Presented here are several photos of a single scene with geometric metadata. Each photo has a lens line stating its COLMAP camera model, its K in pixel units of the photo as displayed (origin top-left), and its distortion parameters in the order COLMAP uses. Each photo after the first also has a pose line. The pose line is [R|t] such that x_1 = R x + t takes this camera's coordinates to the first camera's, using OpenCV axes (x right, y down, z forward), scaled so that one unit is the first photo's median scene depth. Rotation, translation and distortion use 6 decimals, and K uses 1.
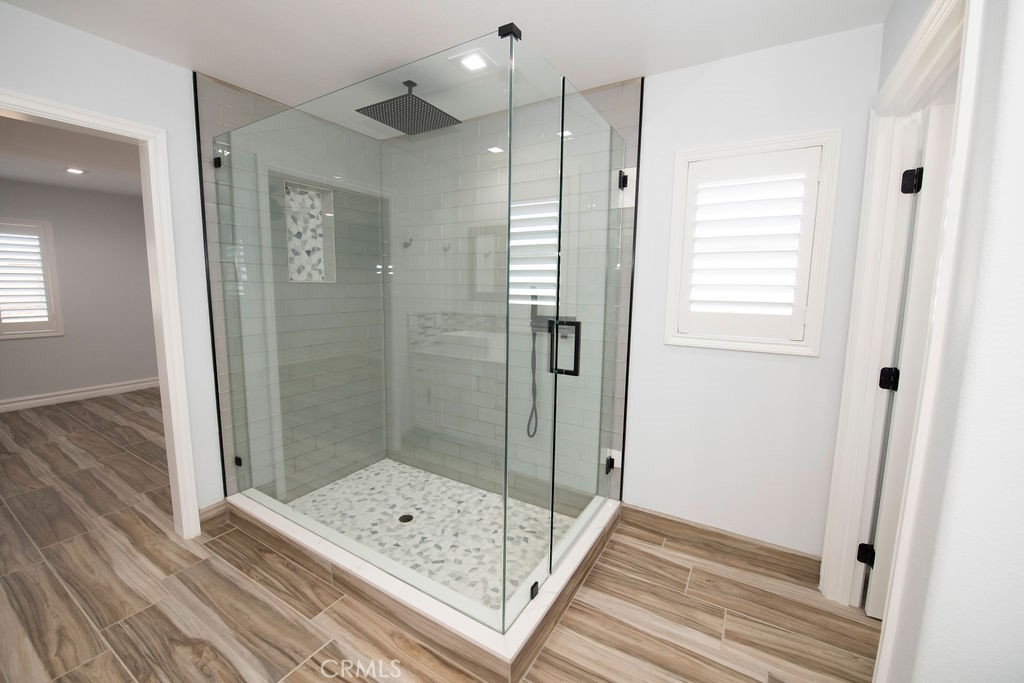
lens RADIAL K [[403.5, 0, 515.0], [0, 403.5, 343.3], [0, 0, 1]] dist [-0.026662, 0.000145]
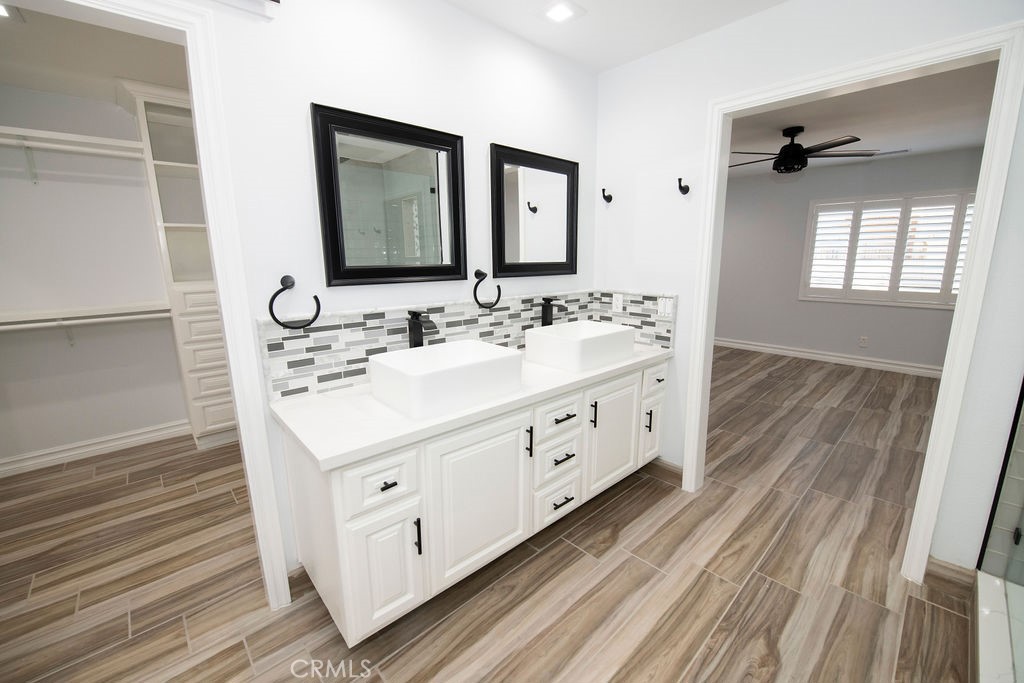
lens RADIAL K [[412.1, 0, 512.3], [0, 412.1, 338.7], [0, 0, 1]] dist [-0.011718, -0.003385]
pose [[-0.289478, 0.176430, -0.940784, 0.082417], [-0.124948, 0.967491, 0.219884, -0.050509], [0.948995, 0.181200, -0.258023, 0.406837]]
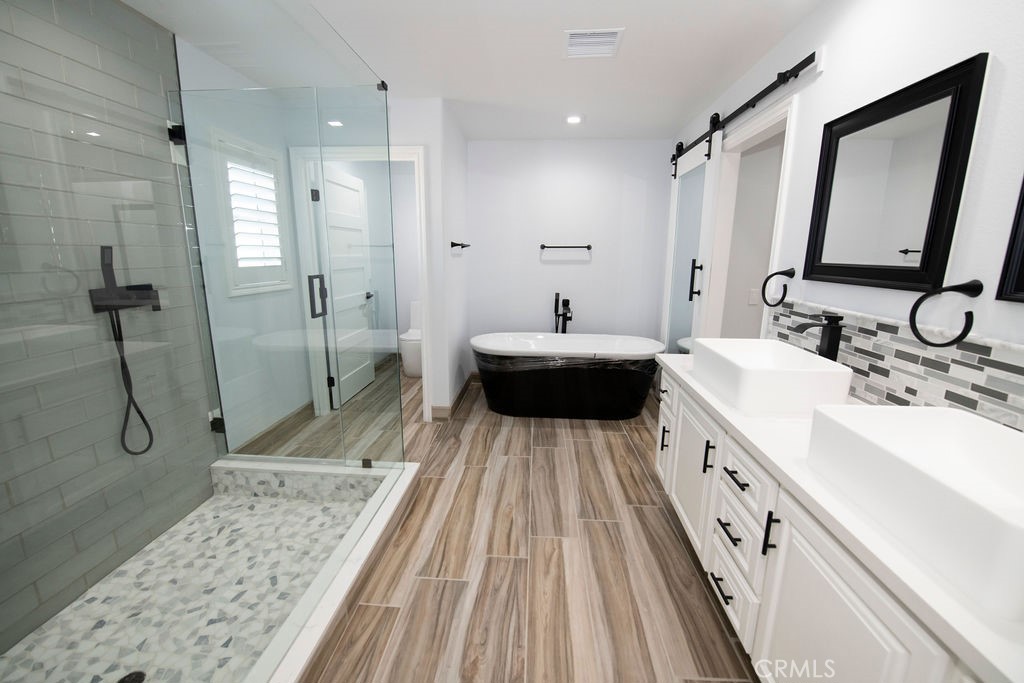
lens RADIAL K [[412.1, 0, 512.3], [0, 412.1, 338.7], [0, 0, 1]] dist [-0.011718, -0.003385]
pose [[-0.451033, -0.196169, 0.870682, -1.119471], [0.106568, 0.956730, 0.270760, -0.122498], [-0.886122, 0.214909, -0.410611, 0.844966]]
